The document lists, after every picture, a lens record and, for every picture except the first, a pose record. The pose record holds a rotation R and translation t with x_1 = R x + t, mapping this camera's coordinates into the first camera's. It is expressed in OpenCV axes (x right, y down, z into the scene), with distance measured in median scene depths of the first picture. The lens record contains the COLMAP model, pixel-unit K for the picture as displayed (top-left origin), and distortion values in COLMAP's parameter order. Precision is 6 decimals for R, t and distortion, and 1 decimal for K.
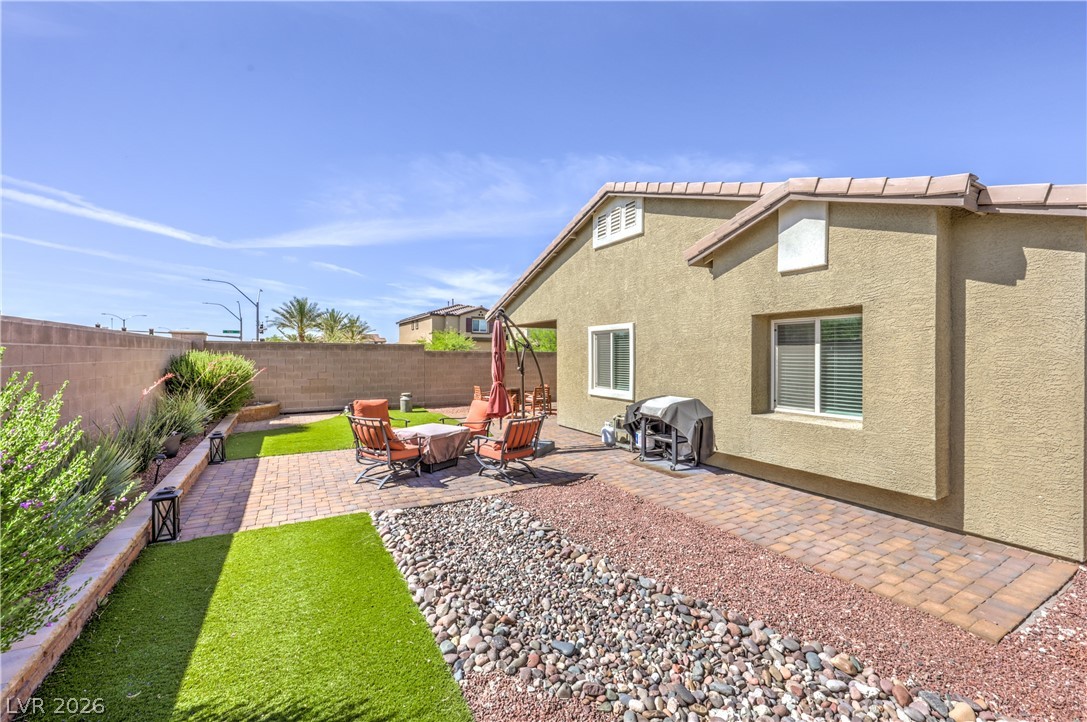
lens RADIAL K [[452.8, 0, 550.9], [0, 452.8, 358.7], [0, 0, 1]] dist [0.004548, -0.000954]
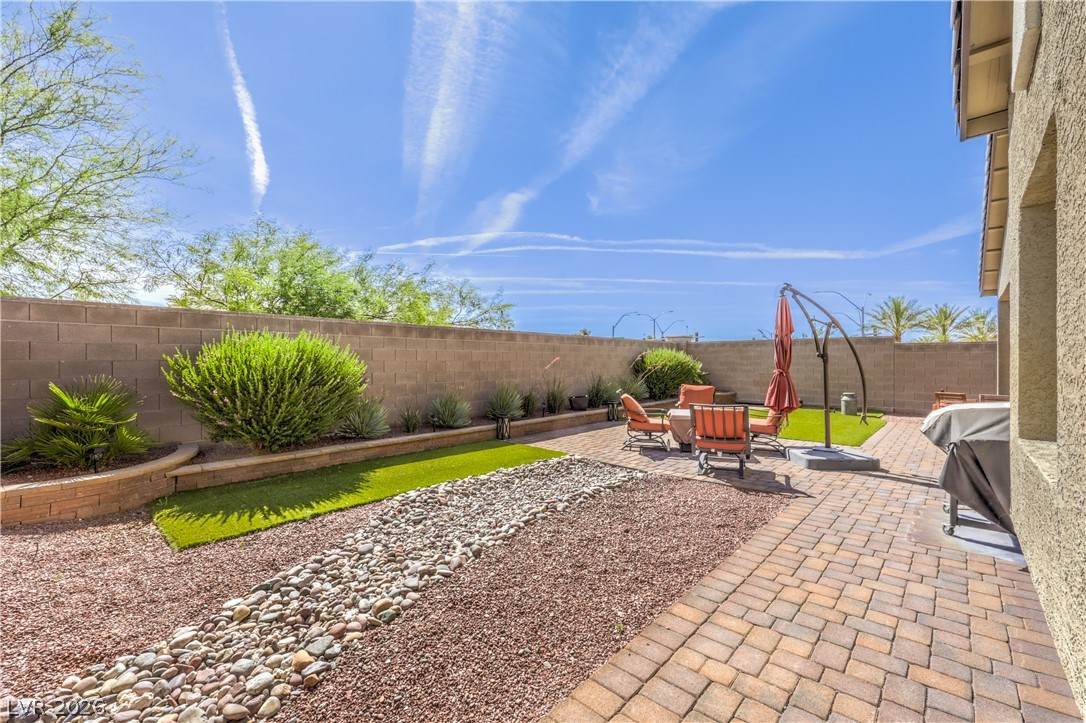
lens RADIAL K [[452.4, 0, 544.4], [0, 452.4, 353.8], [0, 0, 1]] dist [0.004548, -0.000954]
pose [[0.273250, -0.022977, -0.961669, 0.365603], [-0.009026, 0.999609, -0.026448, 0.031699], [0.961901, 0.015907, 0.272936, 0.227636]]
